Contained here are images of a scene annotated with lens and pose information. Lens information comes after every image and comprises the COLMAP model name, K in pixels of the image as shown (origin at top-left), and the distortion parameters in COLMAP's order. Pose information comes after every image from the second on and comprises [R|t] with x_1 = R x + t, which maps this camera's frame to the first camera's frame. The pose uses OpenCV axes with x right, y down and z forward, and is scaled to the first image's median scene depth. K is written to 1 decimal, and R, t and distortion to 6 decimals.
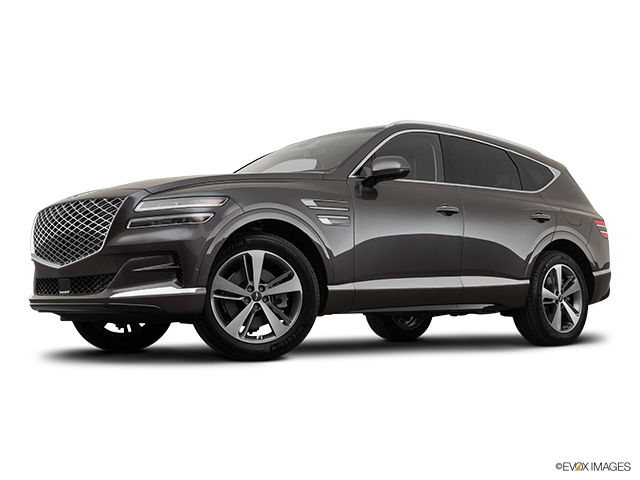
lens RADIAL K [[837.8, 0, 321.5], [0, 837.8, 242.9], [0, 0, 1]] dist [0.019056, 0.000000]
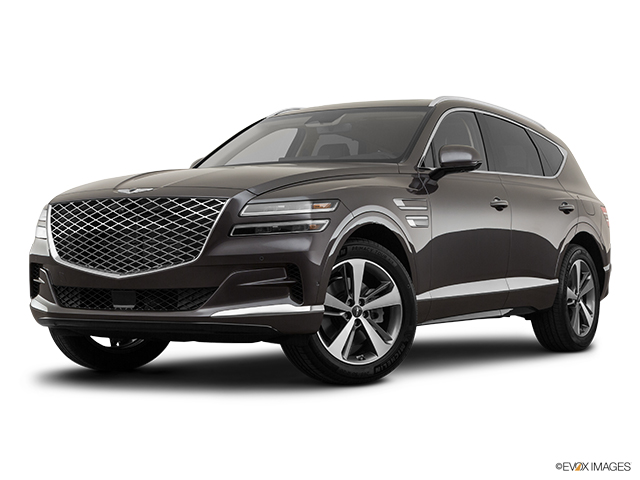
lens RADIAL K [[1171.3, 0, 318.4], [0, 1171.3, 241.3], [0, 0, 1]] dist [0.016829, 0.000000]
pose [[0.962126, 0.006983, 0.272516, -0.431119], [-0.021056, 0.998589, 0.048749, -0.065683], [-0.271791, -0.052641, 0.960915, -0.159930]]
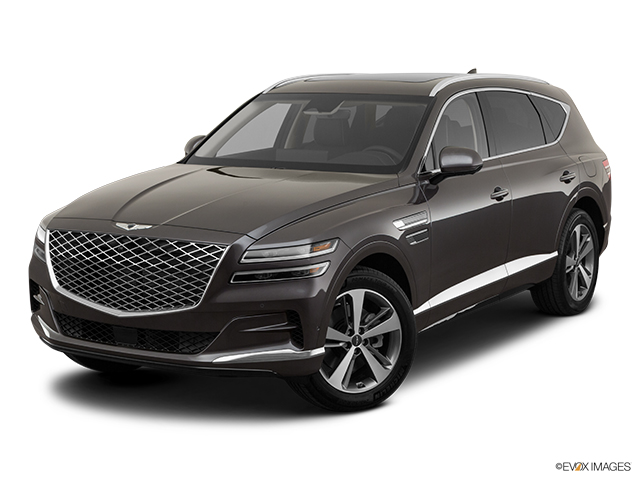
lens RADIAL K [[1192.9, 0, 319.5], [0, 1192.9, 239.2], [0, 0, 1]] dist [-0.004642, 0.000000]
pose [[0.960923, -0.040256, 0.273872, -0.435842], [-0.017246, 0.978741, 0.204374, -0.284905], [-0.276277, -0.201111, 0.939801, -0.148602]]
